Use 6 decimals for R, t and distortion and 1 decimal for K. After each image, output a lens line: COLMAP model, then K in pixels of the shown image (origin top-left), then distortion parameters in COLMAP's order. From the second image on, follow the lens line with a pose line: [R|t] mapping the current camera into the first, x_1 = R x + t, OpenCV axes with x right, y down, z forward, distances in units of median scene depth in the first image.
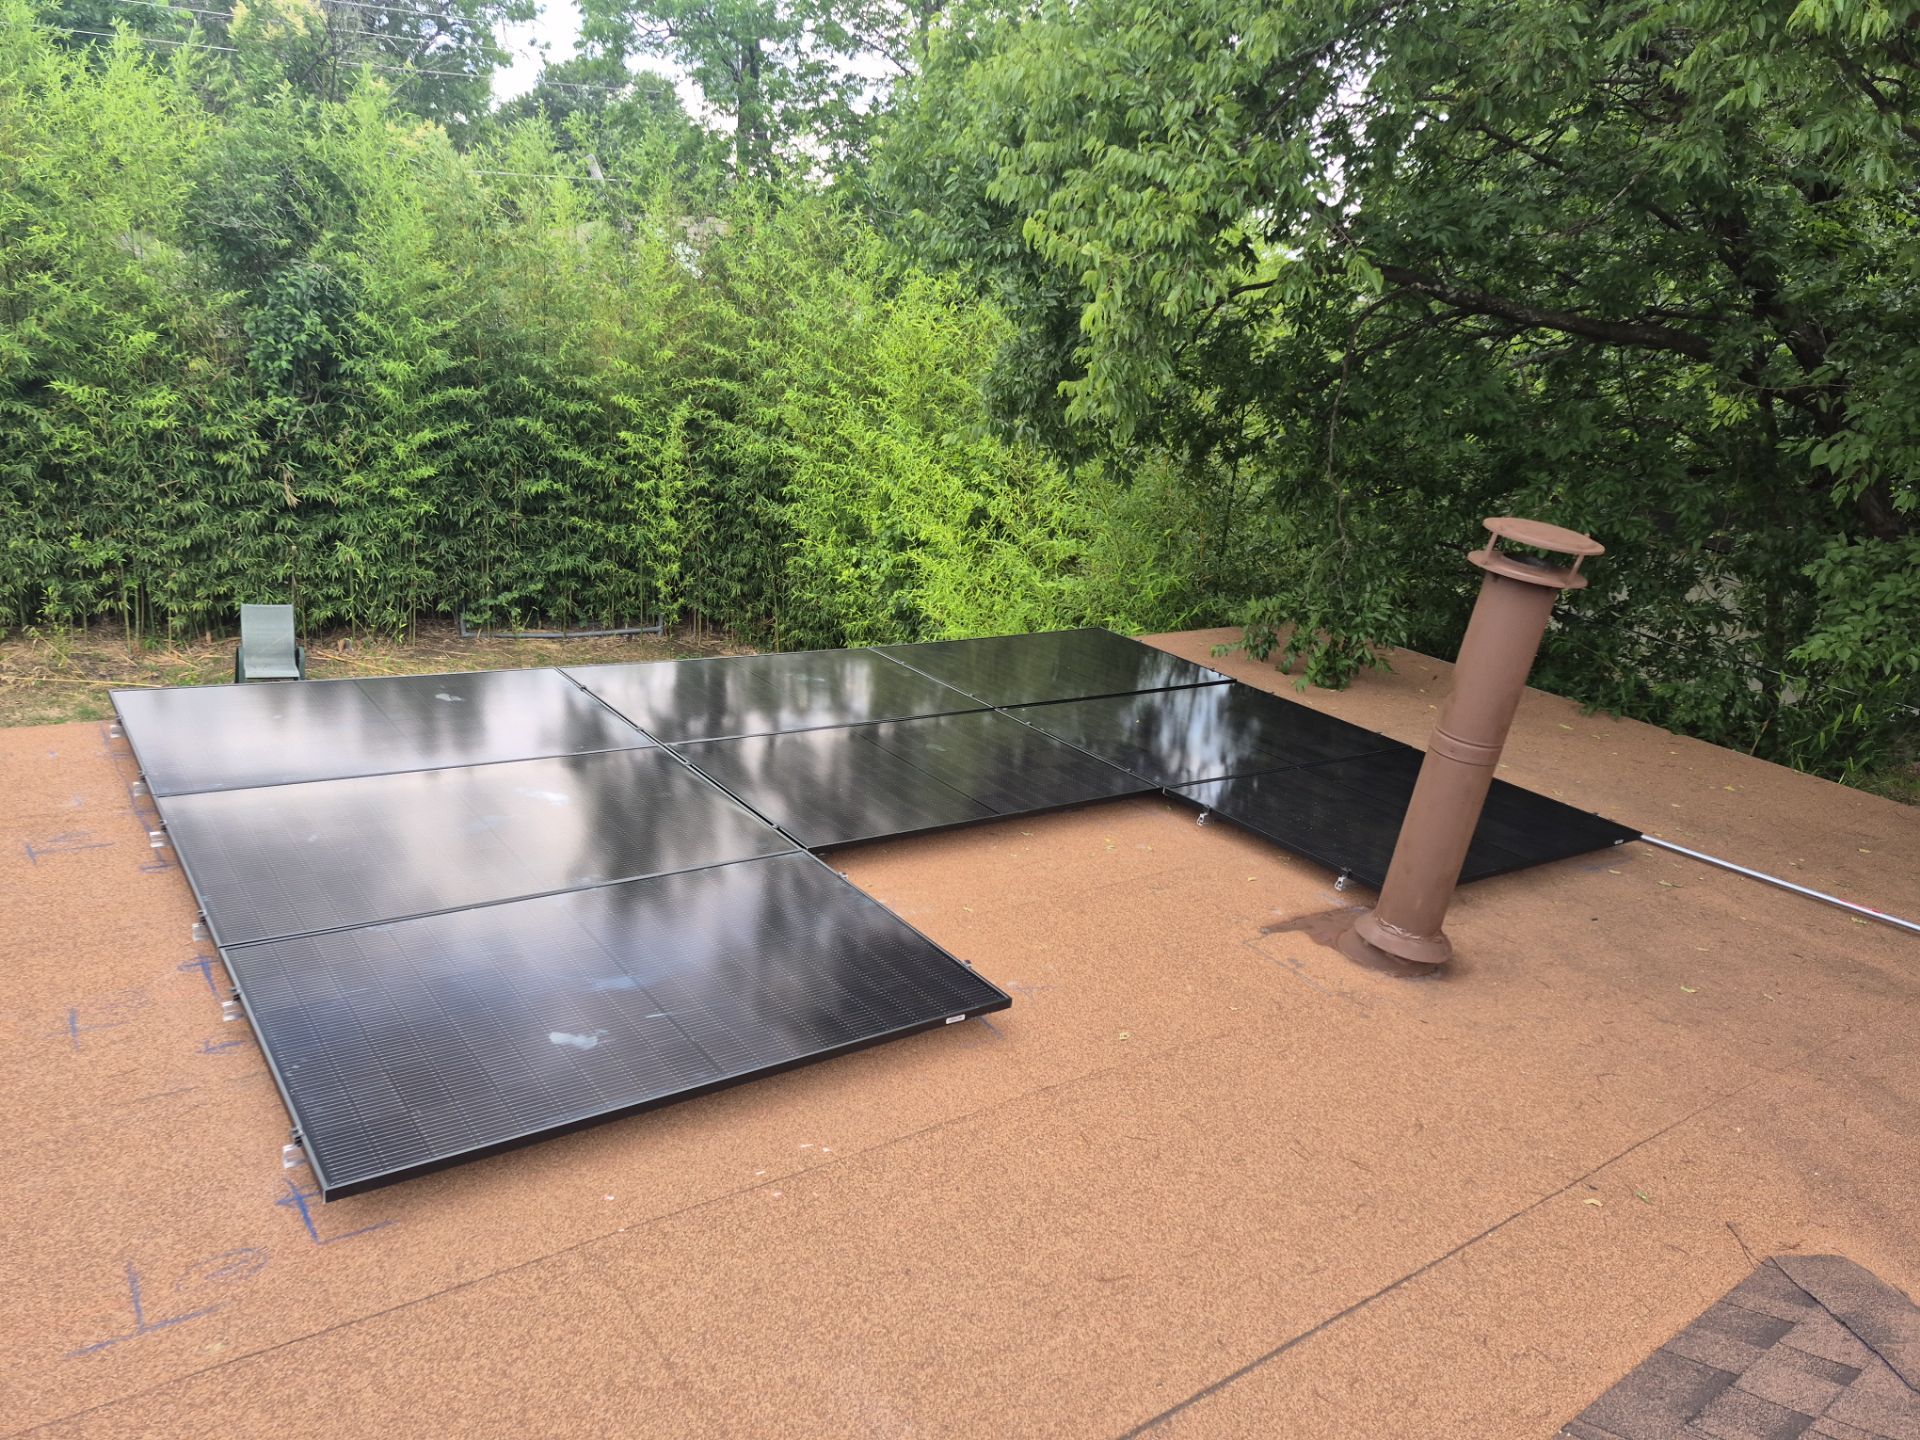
lens RADIAL K [[1291.4, 0, 919.8], [0, 1291.4, 721.1], [0, 0, 1]] dist [0.097463, -0.070602]
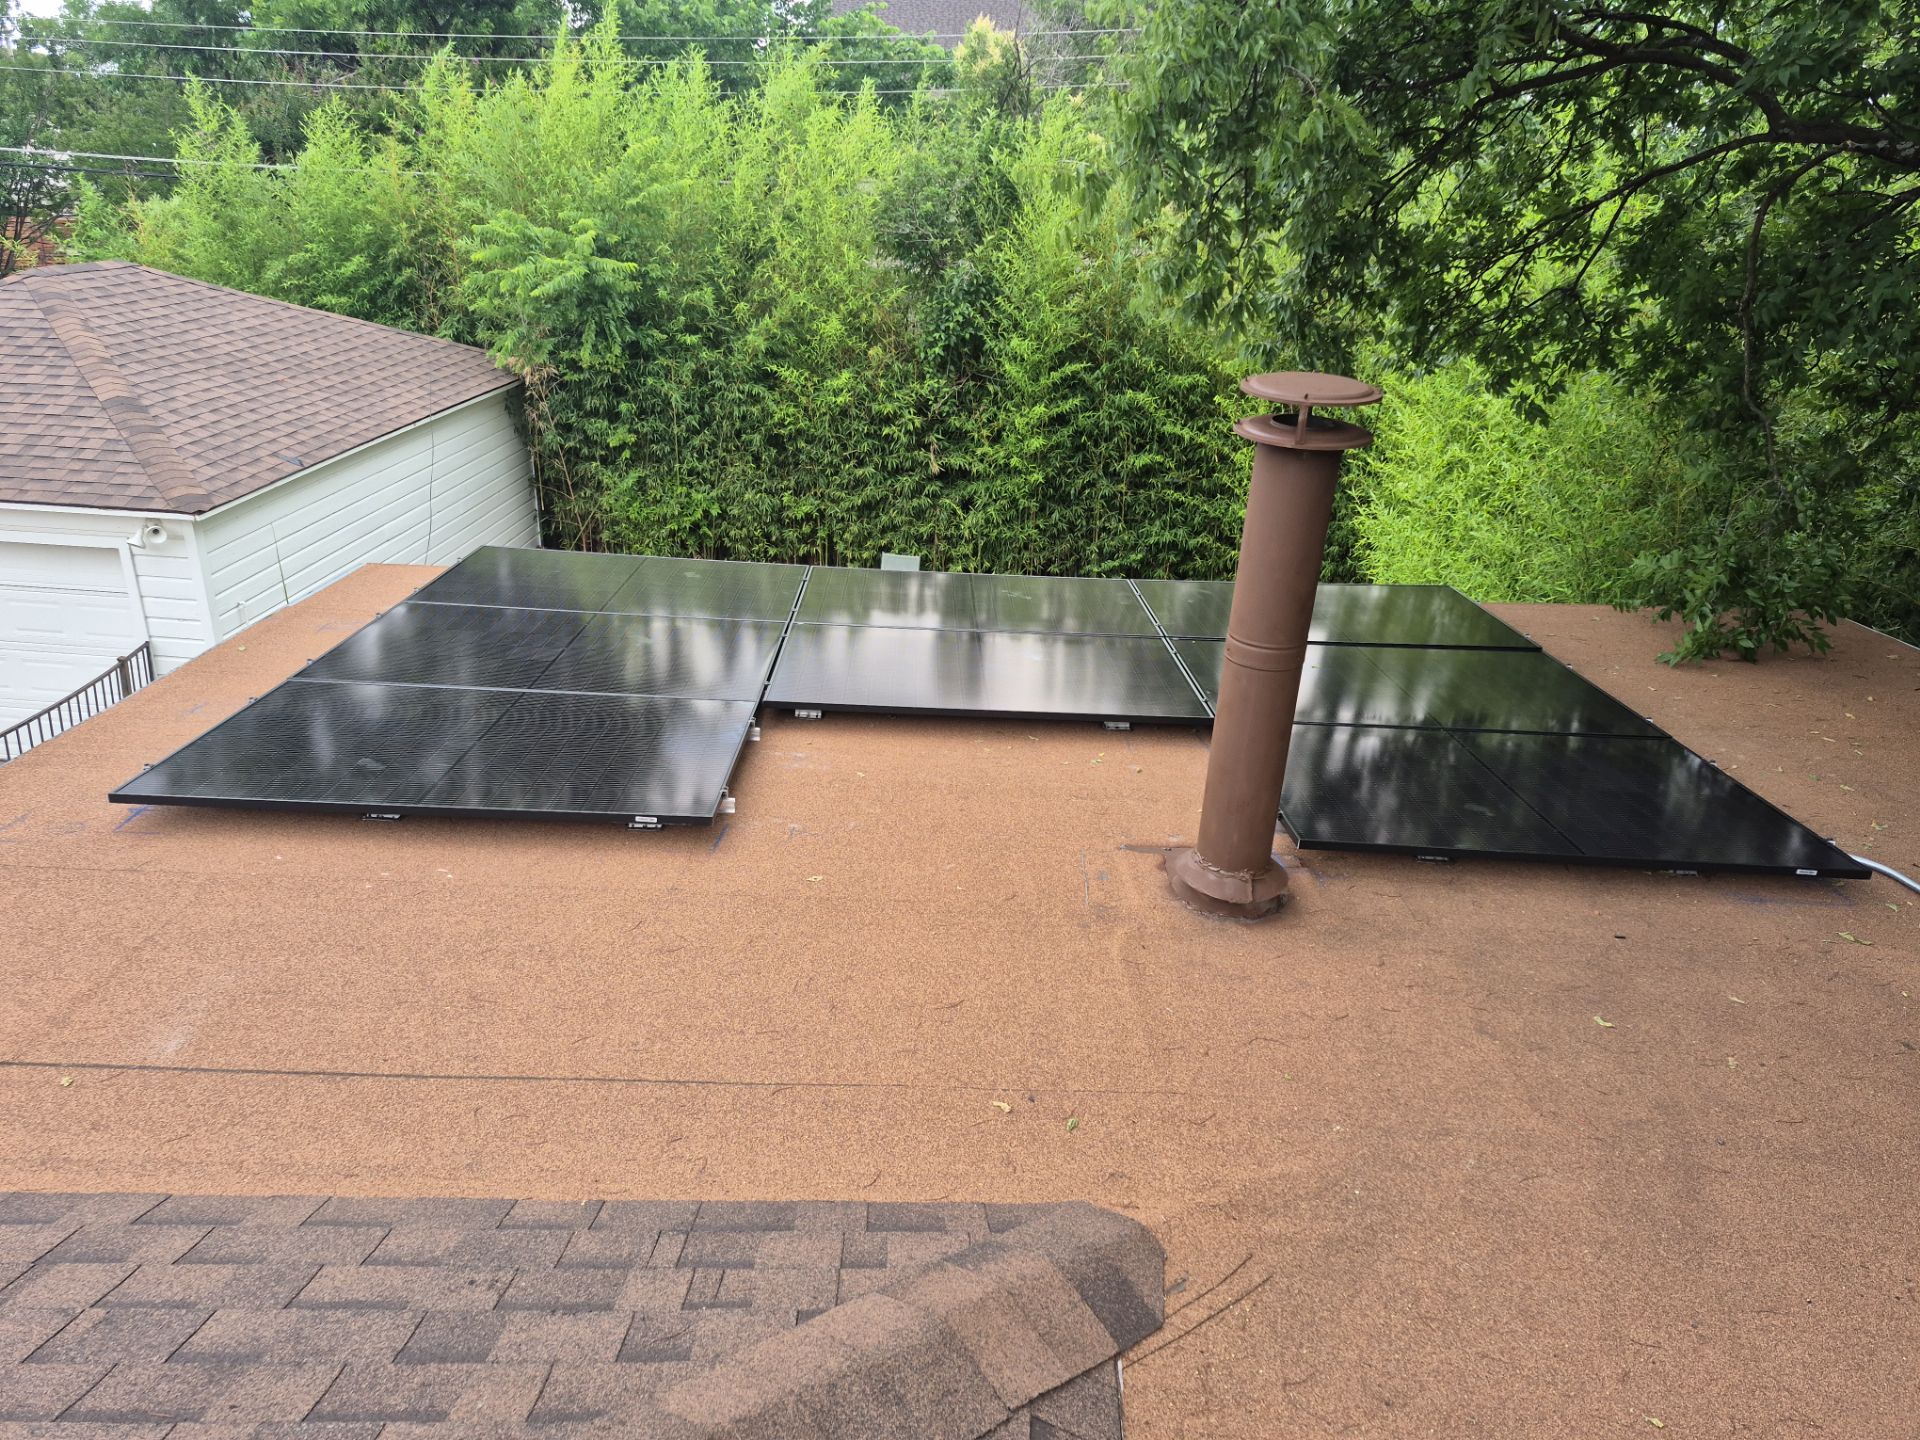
lens RADIAL K [[1291.4, 0, 919.8], [0, 1291.4, 721.1], [0, 0, 1]] dist [0.097463, -0.070602]
pose [[0.819176, 0.130423, -0.558516, 0.183049], [-0.135176, 0.990272, 0.032982, 0.018444], [0.557385, 0.048480, 0.828838, 0.050631]]
